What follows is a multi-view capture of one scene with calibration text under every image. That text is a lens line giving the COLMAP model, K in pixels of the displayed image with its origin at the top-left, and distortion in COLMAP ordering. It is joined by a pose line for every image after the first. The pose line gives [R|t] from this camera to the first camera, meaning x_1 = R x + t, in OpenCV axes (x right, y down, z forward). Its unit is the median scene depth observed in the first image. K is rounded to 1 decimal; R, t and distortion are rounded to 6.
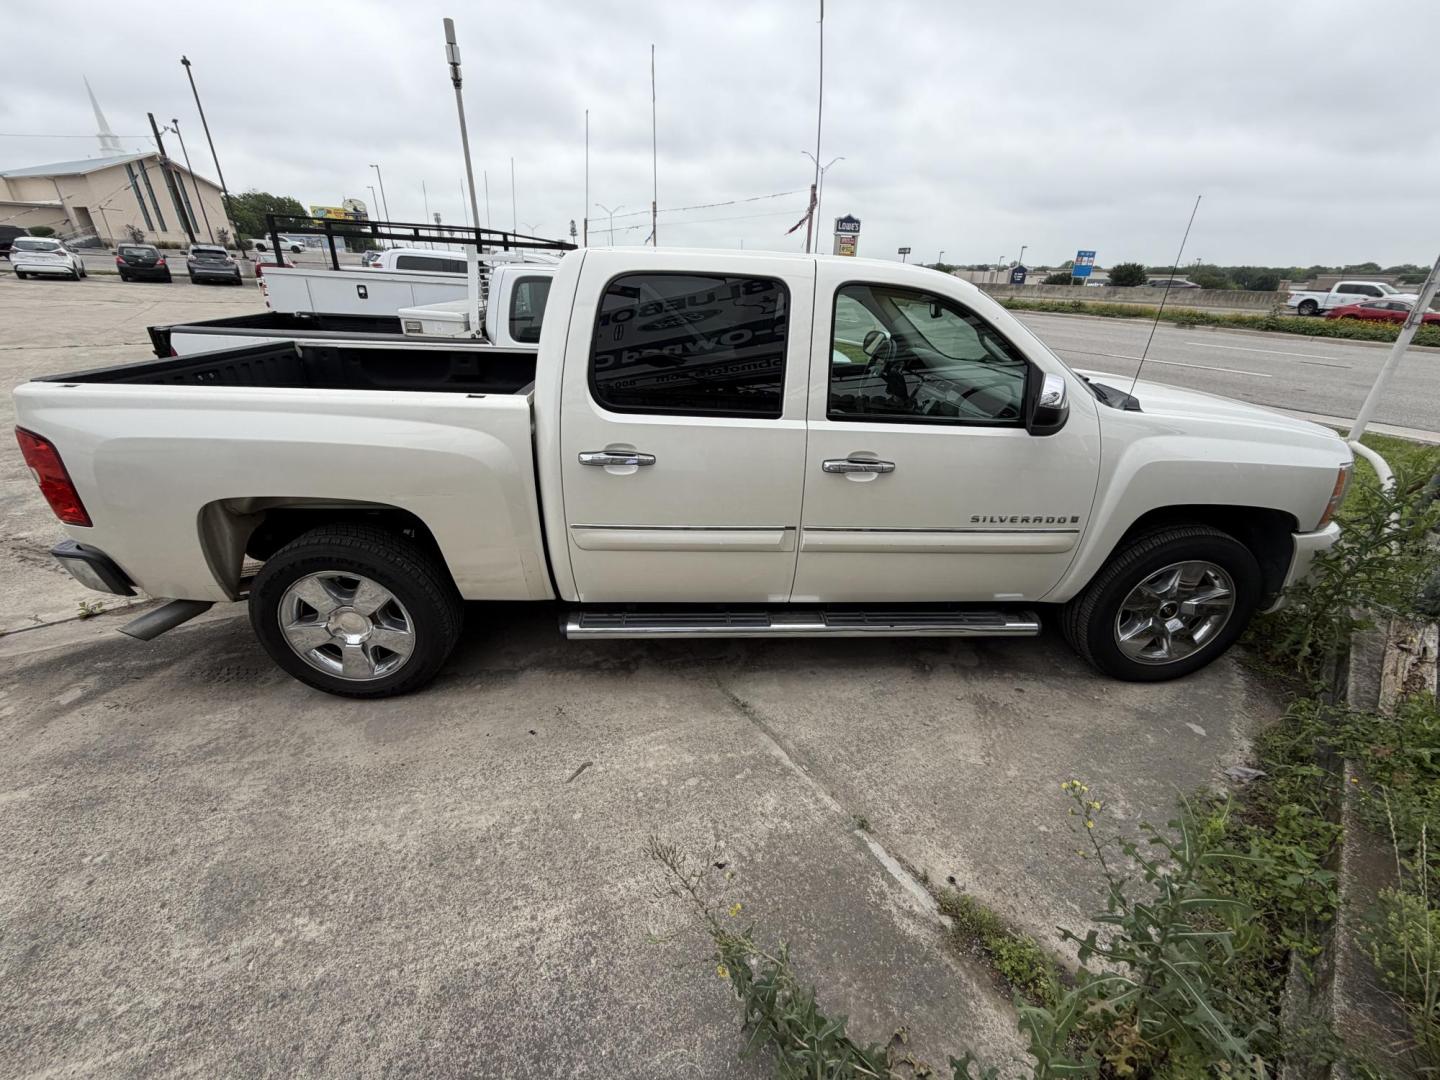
lens RADIAL K [[570.1, 0, 714.7], [0, 570.1, 539.3], [0, 0, 1]] dist [0.000824, -0.000042]
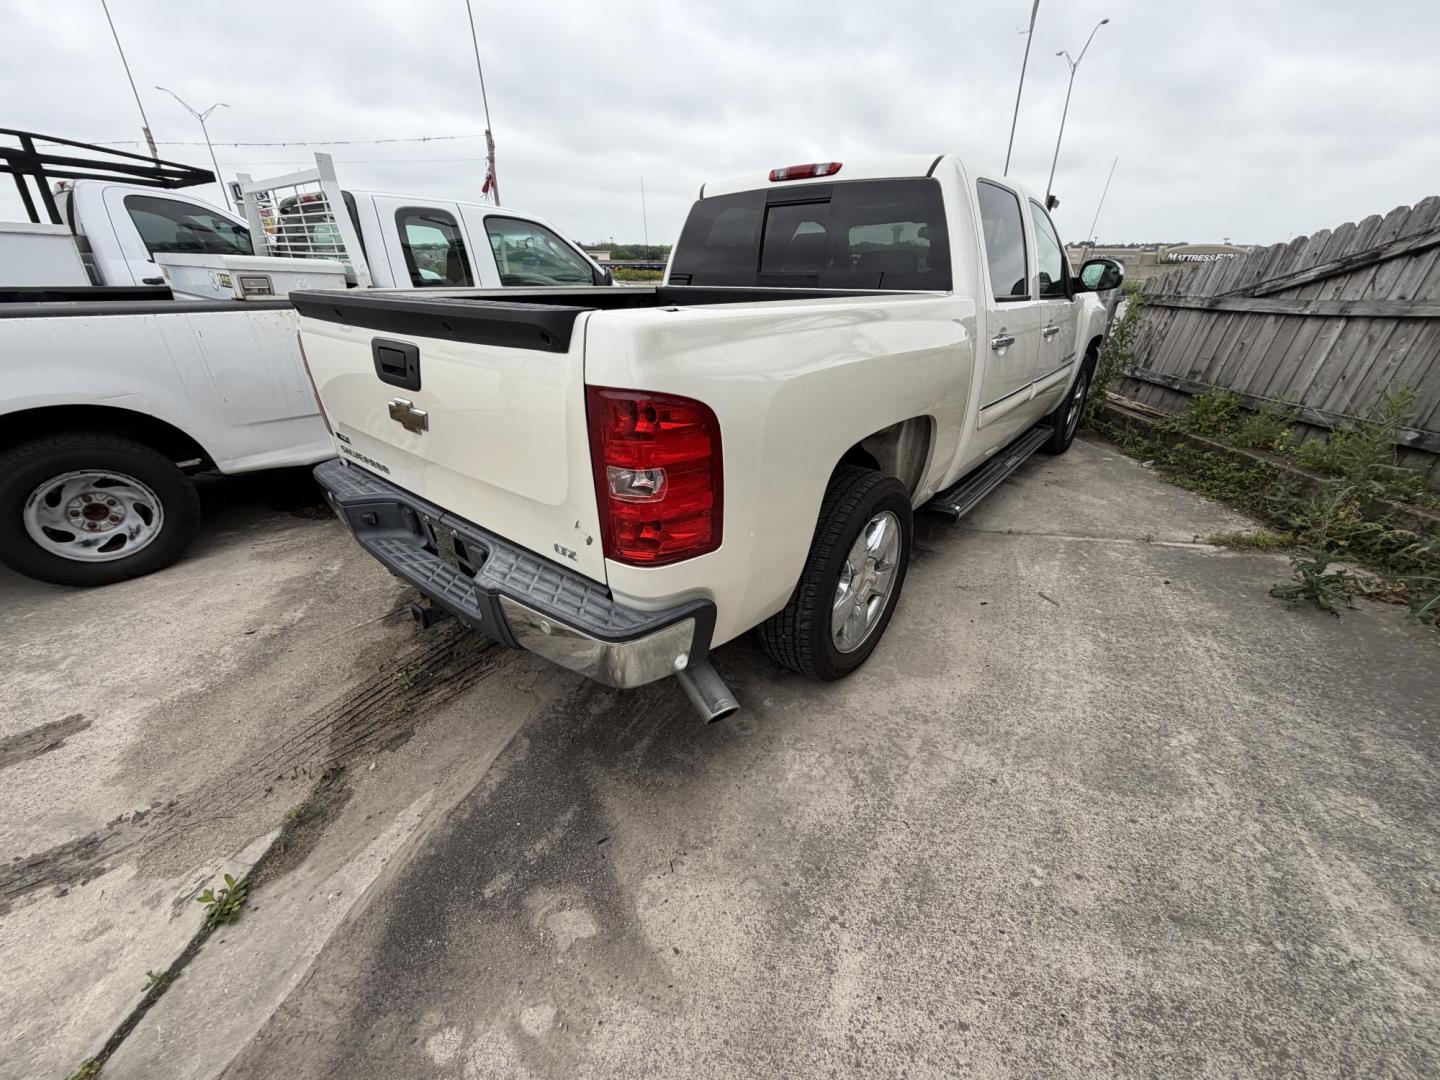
lens RADIAL K [[564.1, 0, 718.2], [0, 564.1, 537.6], [0, 0, 1]] dist [0.000785, 0.000383]
pose [[0.681054, -0.335888, 0.650649, -1.364993], [0.313346, 0.936801, 0.155622, -0.119495], [-0.661800, 0.097891, 0.743261, 0.512902]]
